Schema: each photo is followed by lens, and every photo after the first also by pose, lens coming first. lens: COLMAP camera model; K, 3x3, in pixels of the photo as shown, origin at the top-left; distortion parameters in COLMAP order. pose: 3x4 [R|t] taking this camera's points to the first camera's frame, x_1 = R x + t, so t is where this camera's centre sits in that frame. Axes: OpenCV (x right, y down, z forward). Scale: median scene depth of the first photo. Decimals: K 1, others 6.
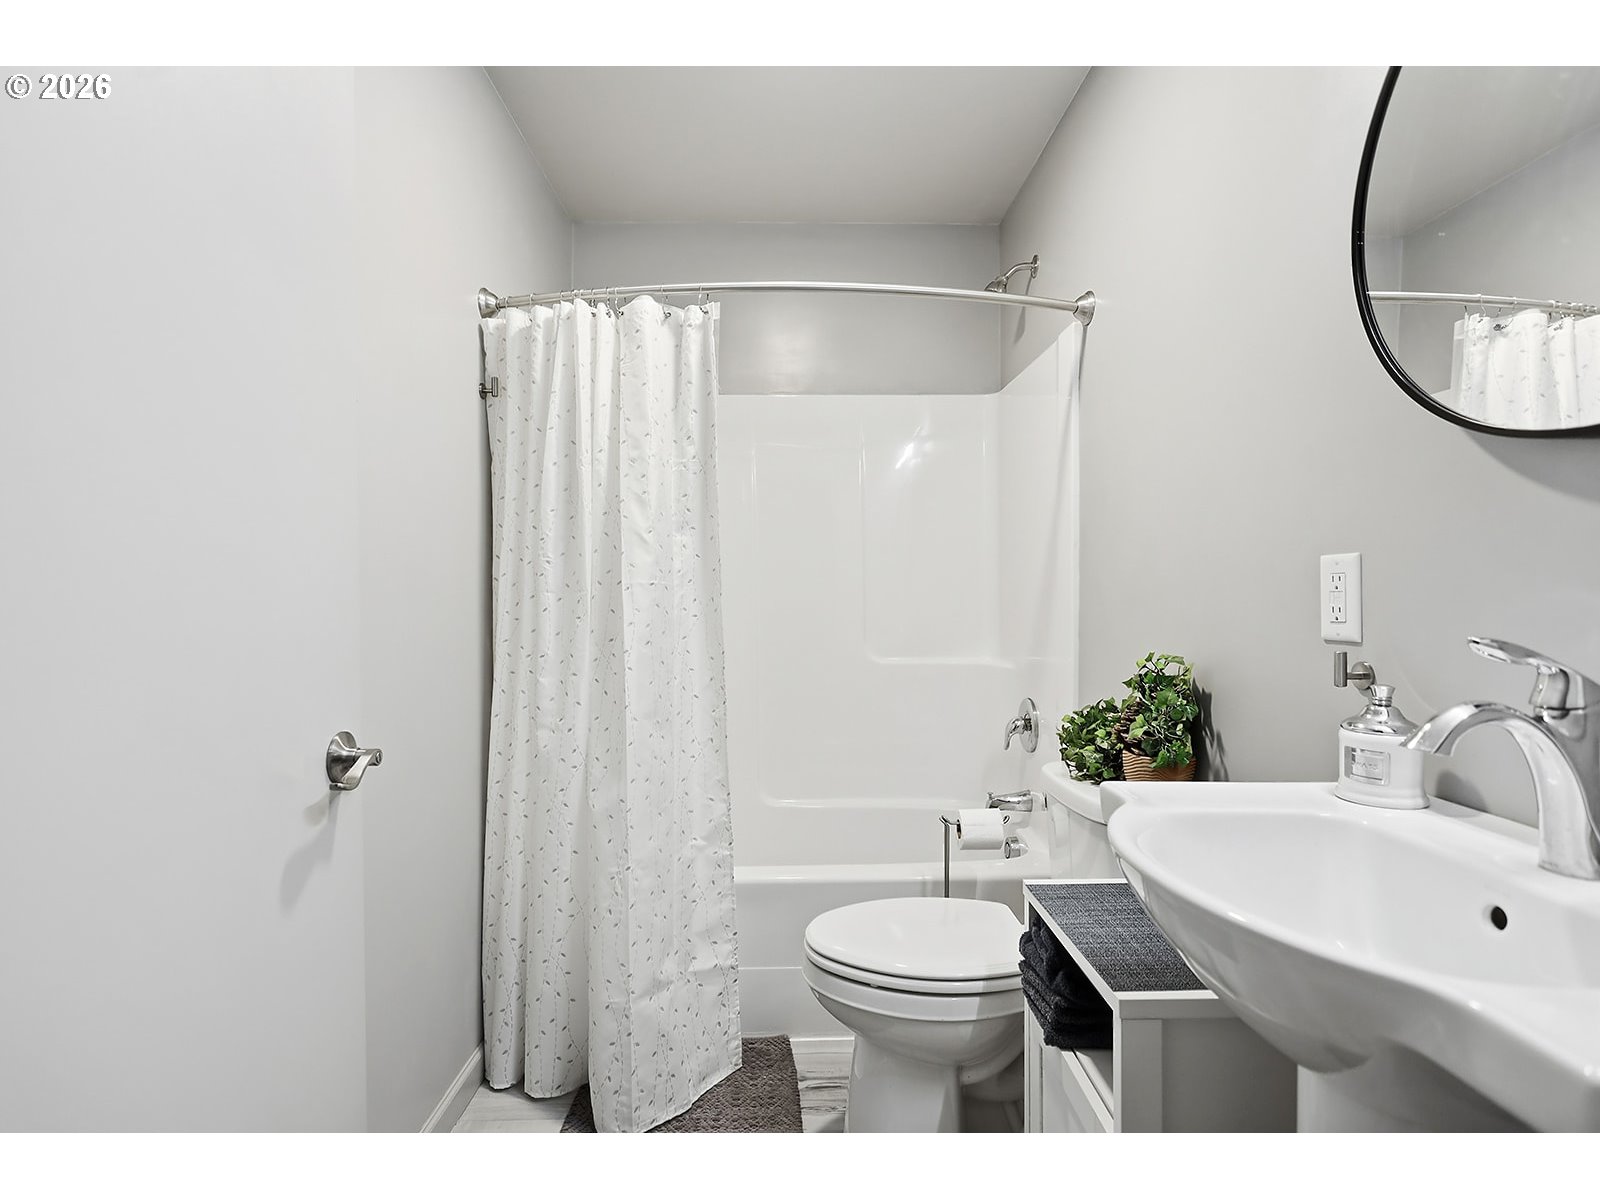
lens RADIAL K [[766.9, 0, 800.0], [0, 766.9, 600.0], [0, 0, 1]] dist [0.001769, 0.000666]
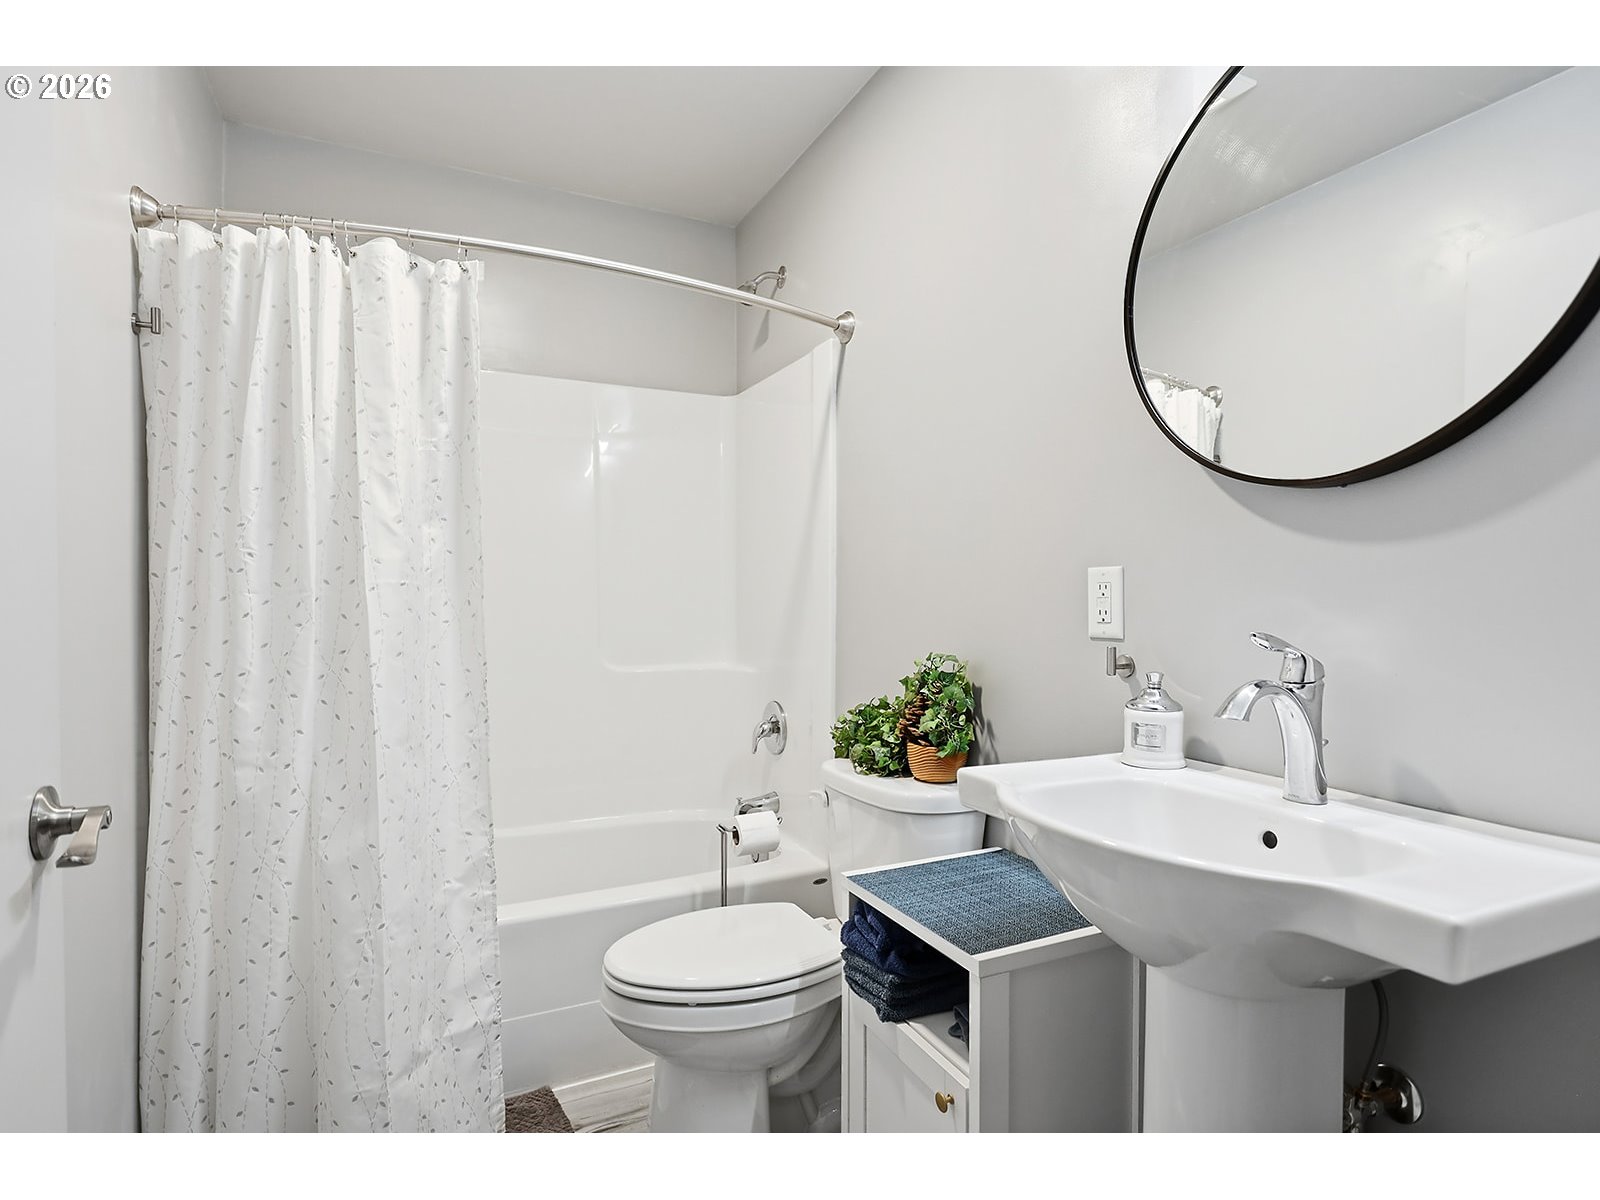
lens RADIAL K [[815.1, 0, 776.3], [0, 815.1, 604.9], [0, 0, 1]] dist [-0.010412, 0.006981]
pose [[0.912091, 0.001997, 0.409982, -0.182297], [-0.002049, 0.999998, -0.000313, 0.001374], [-0.409982, -0.000554, 0.912094, 0.021462]]
